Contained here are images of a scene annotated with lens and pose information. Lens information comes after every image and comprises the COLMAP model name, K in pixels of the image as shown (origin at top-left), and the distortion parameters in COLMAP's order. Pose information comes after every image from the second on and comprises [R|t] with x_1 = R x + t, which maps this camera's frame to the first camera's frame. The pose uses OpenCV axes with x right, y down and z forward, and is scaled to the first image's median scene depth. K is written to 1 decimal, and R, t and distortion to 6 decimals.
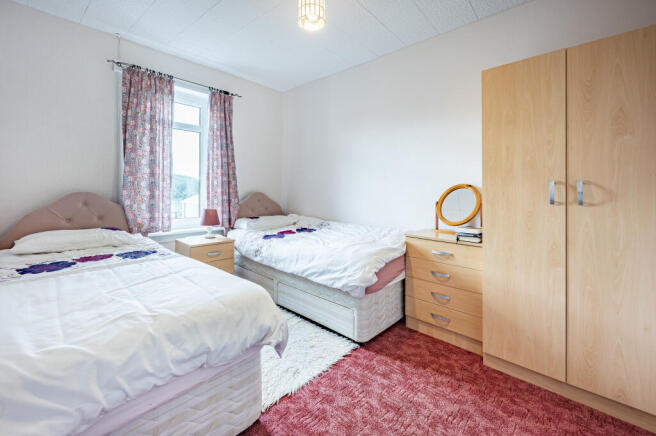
lens RADIAL K [[275.6, 0, 324.6], [0, 275.6, 193.1], [0, 0, 1]] dist [0.000514, -0.000080]
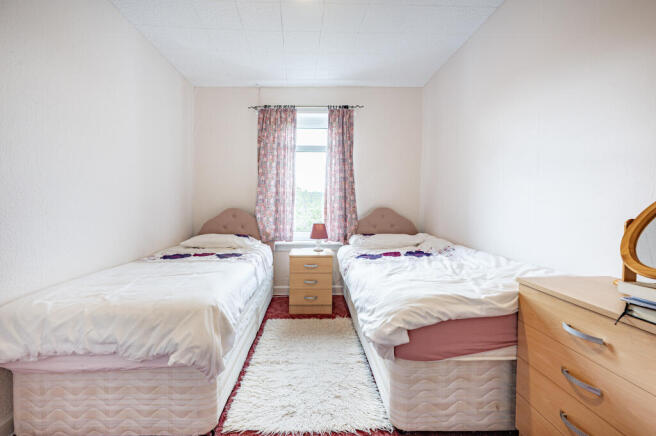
lens RADIAL K [[269.1, 0, 317.7], [0, 269.1, 218.6], [0, 0, 1]] dist [0.000399, 0.000093]
pose [[0.691761, 0.014924, -0.721972, 0.364218], [0.002411, 0.999733, 0.022975, 0.018591], [0.722122, -0.017634, 0.691541, 0.332362]]
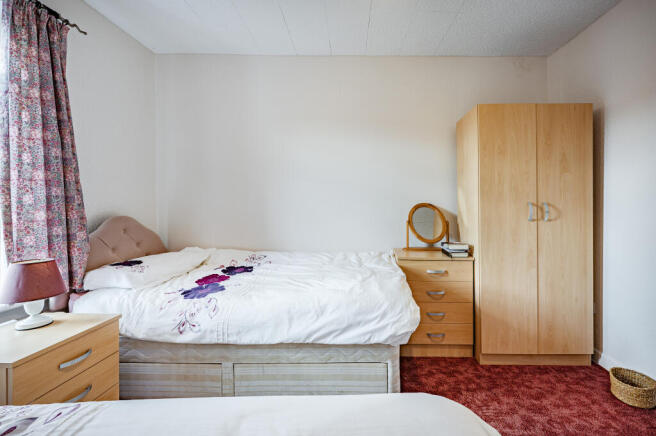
lens RADIAL K [[272.6, 0, 367.5], [0, 272.6, 205.6], [0, 0, 1]] dist [-0.000374, -0.000102]
pose [[0.725746, -0.010229, 0.687886, -0.377634], [0.013559, 0.999908, 0.000564, -0.026212], [-0.687829, 0.008918, 0.725818, 0.365540]]
